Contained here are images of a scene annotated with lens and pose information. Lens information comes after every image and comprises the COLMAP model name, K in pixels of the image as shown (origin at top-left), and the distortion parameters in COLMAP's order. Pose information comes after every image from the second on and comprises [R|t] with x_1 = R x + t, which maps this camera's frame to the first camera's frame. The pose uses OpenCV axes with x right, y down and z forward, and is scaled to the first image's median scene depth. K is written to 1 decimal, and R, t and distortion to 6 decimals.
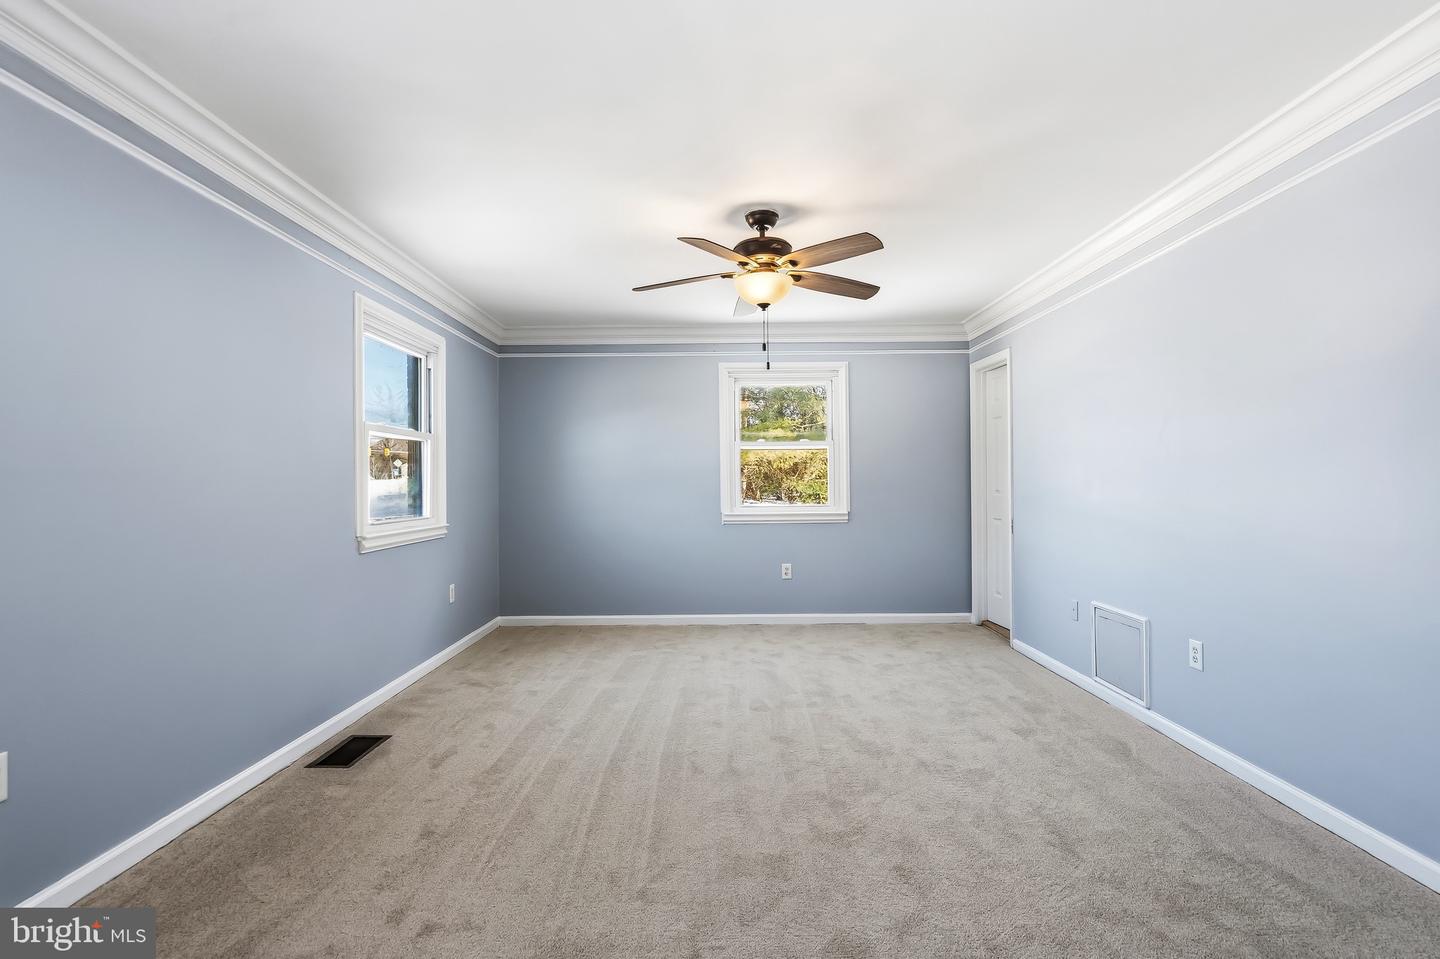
lens RADIAL K [[651.5, 0, 720.0], [0, 651.5, 479.5], [0, 0, 1]] dist [0.000272, 0.000655]
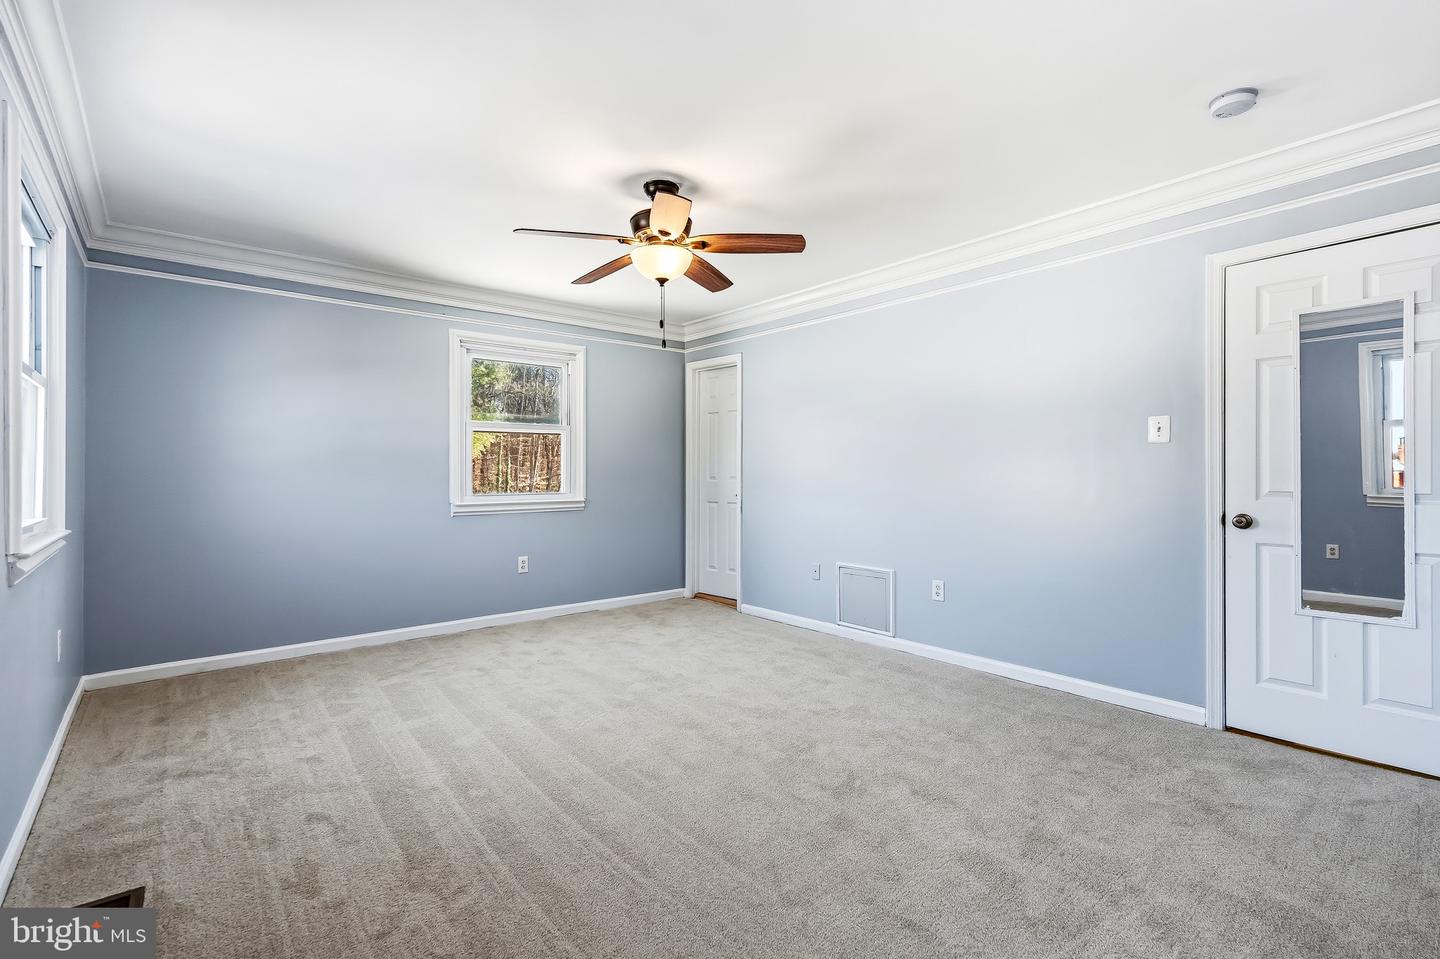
lens RADIAL K [[643.5, 0, 715.8], [0, 643.5, 470.1], [0, 0, 1]] dist [0.003825, 0.000916]
pose [[0.768905, 0.007646, 0.639318, -0.422396], [-0.005954, 0.999971, -0.004798, 0.014932], [-0.639336, -0.000118, 0.768928, 0.192446]]
